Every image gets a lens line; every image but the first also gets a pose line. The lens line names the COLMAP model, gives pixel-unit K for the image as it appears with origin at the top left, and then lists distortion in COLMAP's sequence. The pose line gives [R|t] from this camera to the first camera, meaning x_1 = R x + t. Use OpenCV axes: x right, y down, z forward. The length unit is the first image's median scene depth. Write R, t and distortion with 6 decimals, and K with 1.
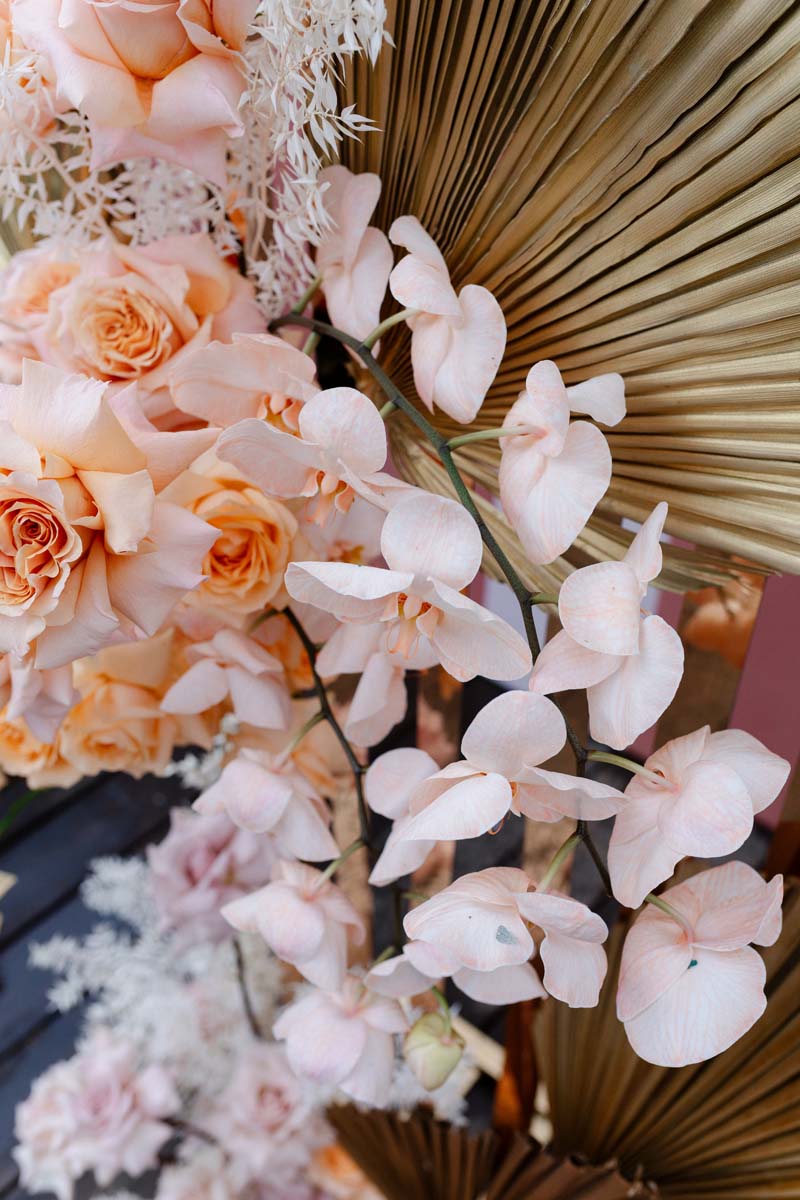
lens RADIAL K [[1151.4, 0, 399.5], [0, 1151.4, 589.3], [0, 0, 1]] dist [0.001949, 0.000000]
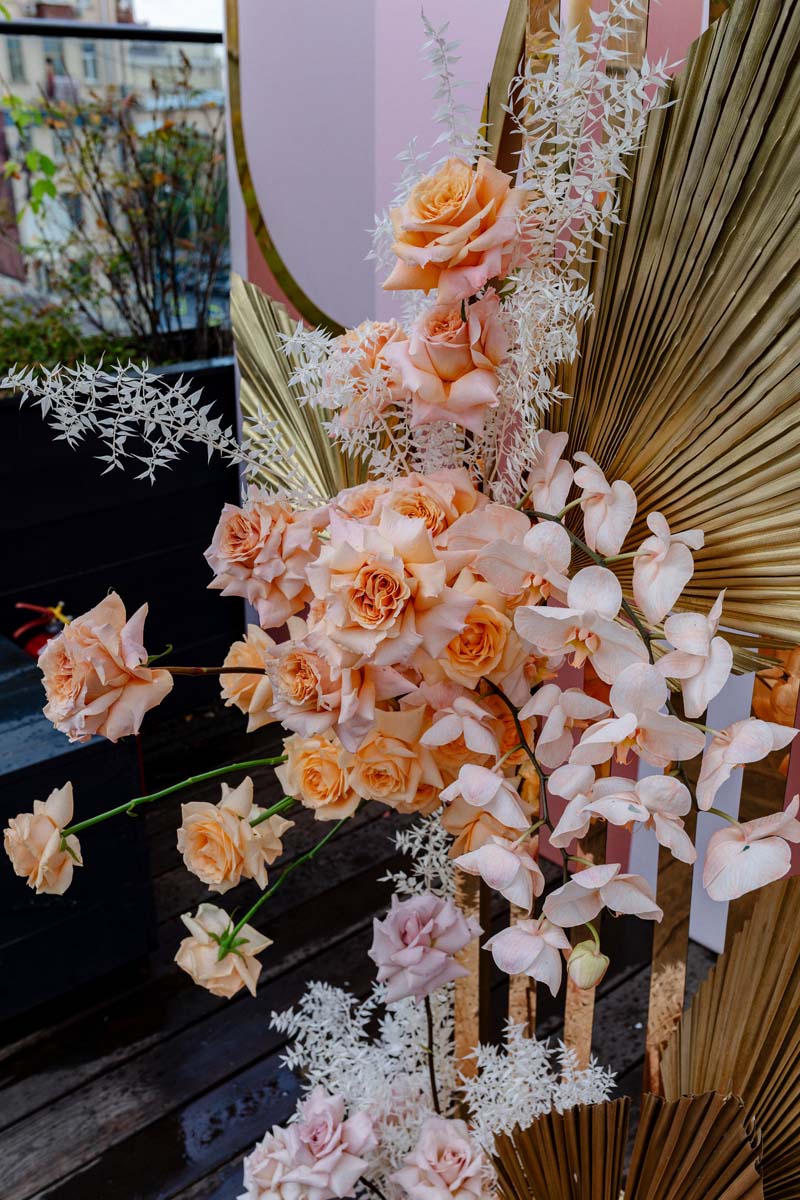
lens RADIAL K [[1151.4, 0, 403.9], [0, 1151.4, 606.4], [0, 0, 1]] dist [0.001949, 0.000000]
pose [[0.991653, 0.029340, -0.125557, -0.039336], [-0.065148, 0.954340, -0.291533, 0.476288], [0.111270, 0.297279, 0.948285, -0.710362]]
